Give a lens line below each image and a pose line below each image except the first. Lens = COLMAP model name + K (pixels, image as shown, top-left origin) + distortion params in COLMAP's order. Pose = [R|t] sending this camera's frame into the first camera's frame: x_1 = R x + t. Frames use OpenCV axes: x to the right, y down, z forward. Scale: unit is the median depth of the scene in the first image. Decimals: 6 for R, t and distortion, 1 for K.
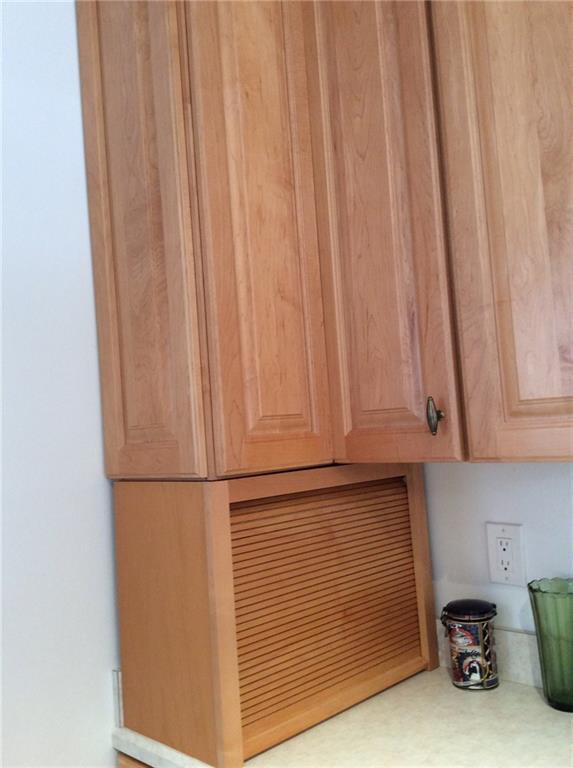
lens RADIAL K [[705.2, 0, 285.0], [0, 705.2, 383.8], [0, 0, 1]] dist [0.107290, 0.000000]
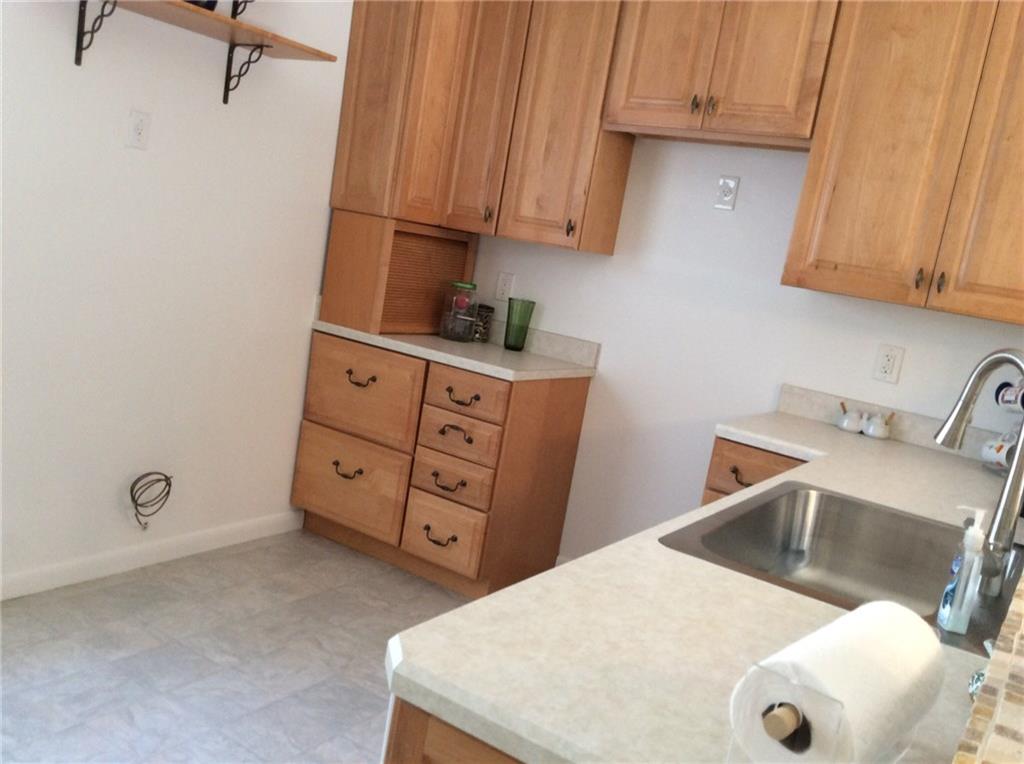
lens RADIAL K [[940.3, 0, 514.2], [0, 940.3, 375.5], [0, 0, 1]] dist [0.107290, 0.000000]
pose [[0.953297, 0.203410, 0.223270, -0.275757], [-0.245497, 0.952451, 0.180468, -0.030436], [-0.175944, -0.226852, 0.957905, -1.994541]]
